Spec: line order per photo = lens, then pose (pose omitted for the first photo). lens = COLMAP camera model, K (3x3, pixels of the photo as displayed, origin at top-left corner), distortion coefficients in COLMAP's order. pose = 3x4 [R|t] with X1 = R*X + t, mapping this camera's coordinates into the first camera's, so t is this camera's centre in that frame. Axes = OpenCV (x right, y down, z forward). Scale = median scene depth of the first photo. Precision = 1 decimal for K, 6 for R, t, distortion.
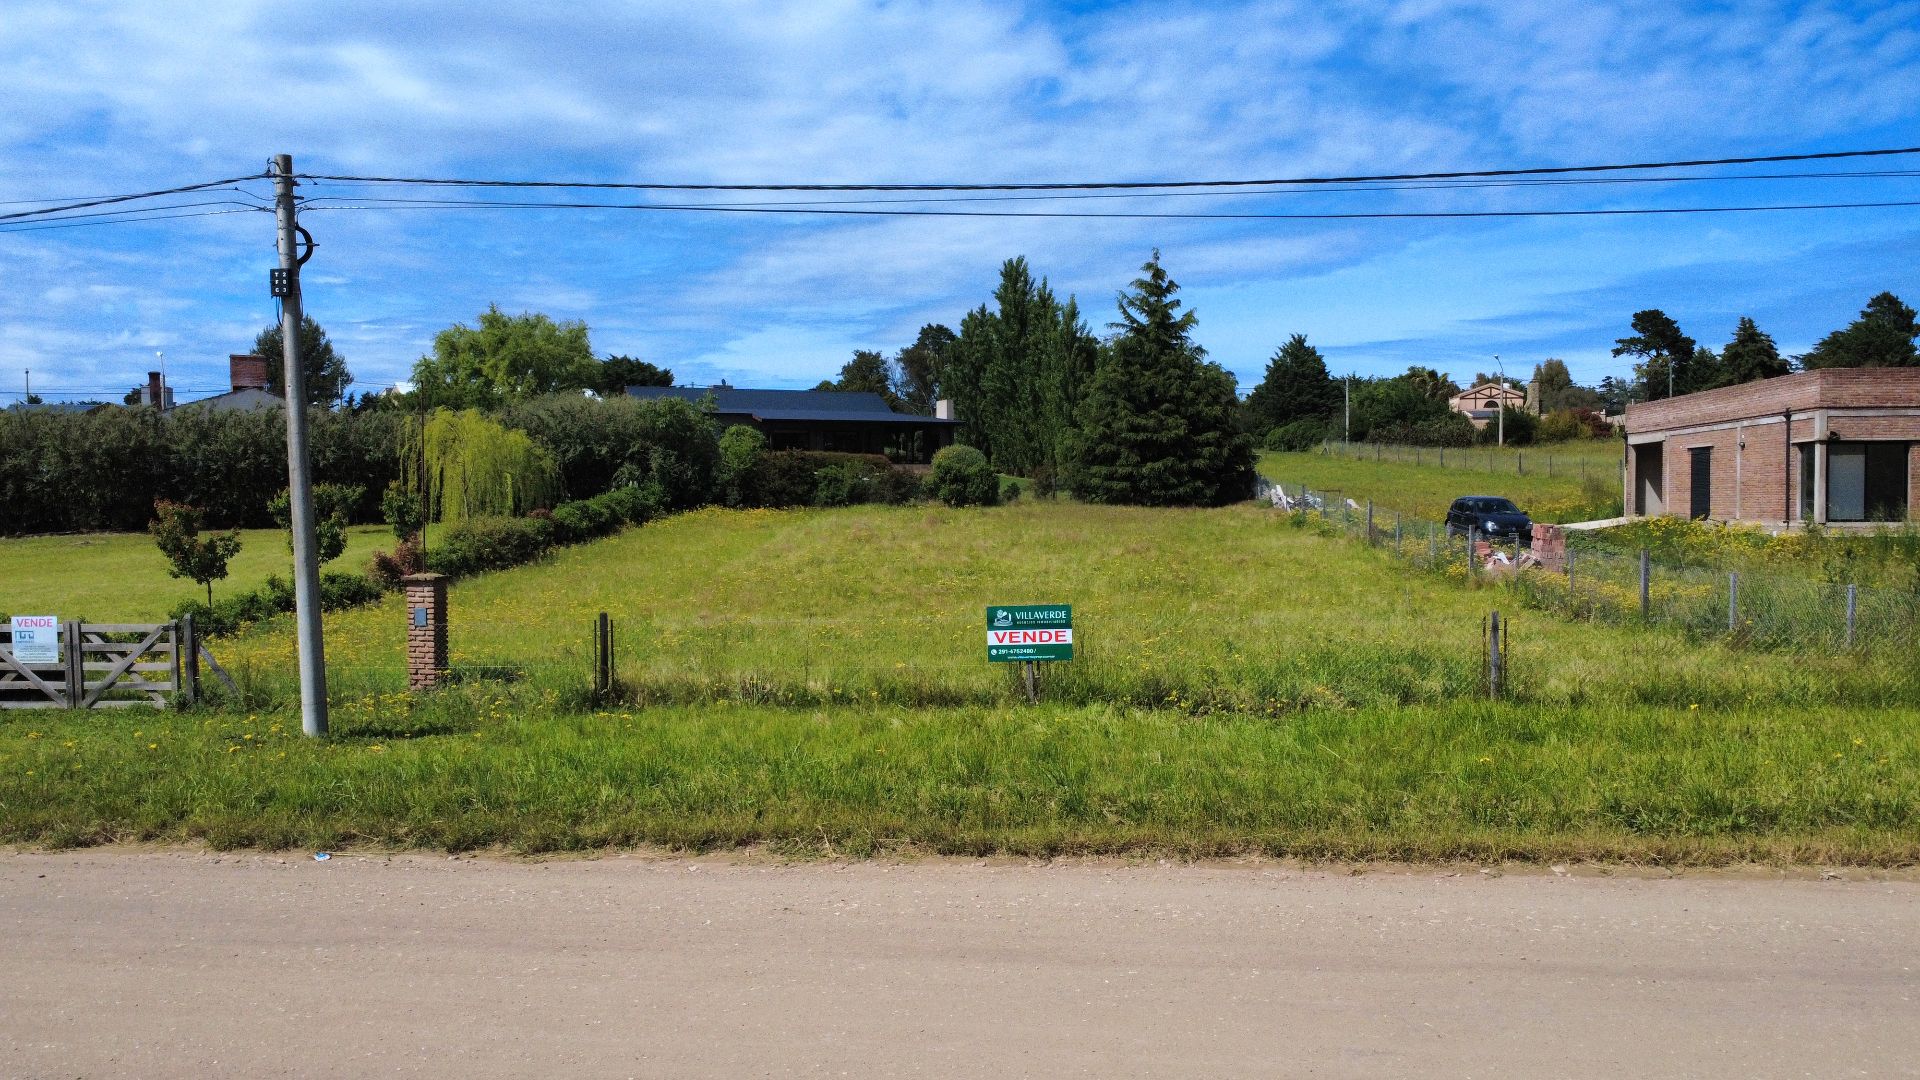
lens RADIAL K [[1430.8, 0, 956.9], [0, 1430.8, 537.6], [0, 0, 1]] dist [0.009700, -0.004527]
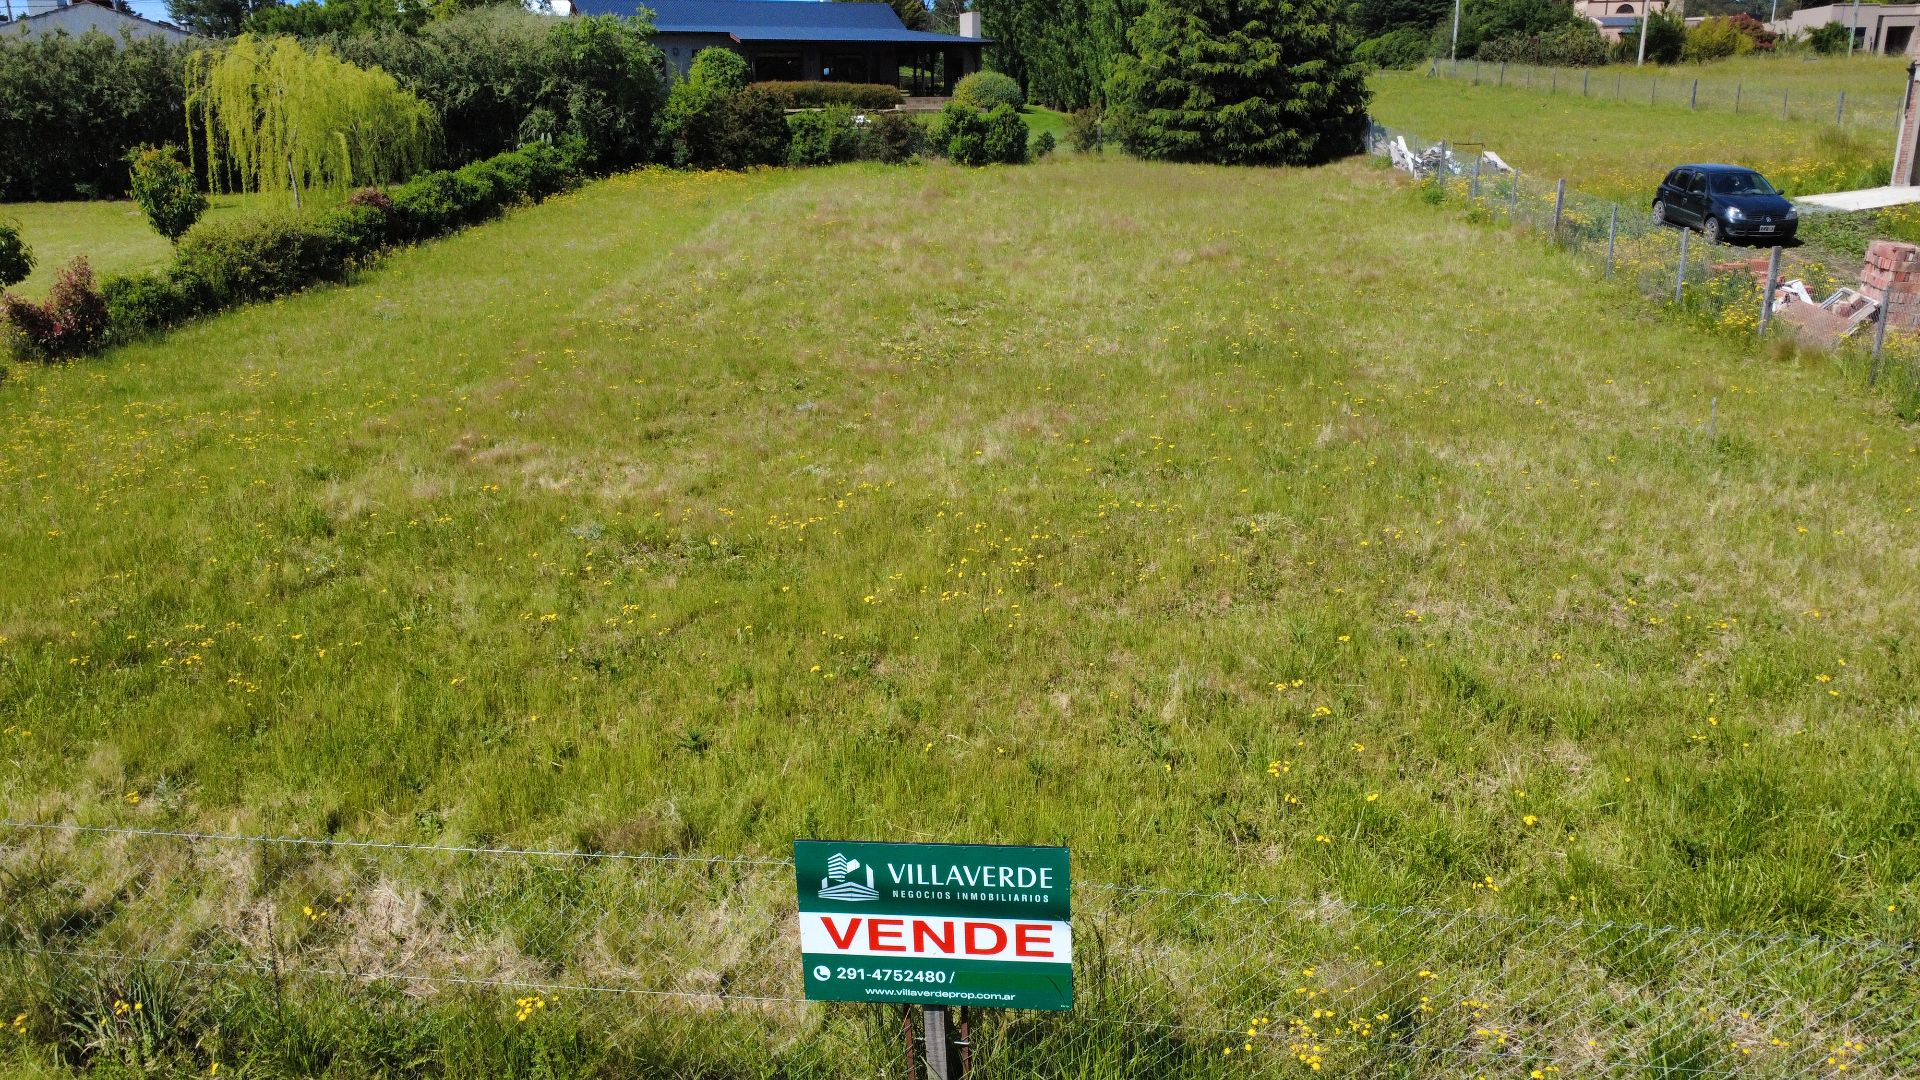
lens RADIAL K [[1430.8, 0, 968.8], [0, 1430.8, 542.3], [0, 0, 1]] dist [0.009700, -0.004527]
pose [[0.999656, 0.002949, -0.026071, 0.019282], [0.003953, 0.965395, 0.260764, -0.027078], [0.025938, -0.260777, 0.965051, 0.211430]]
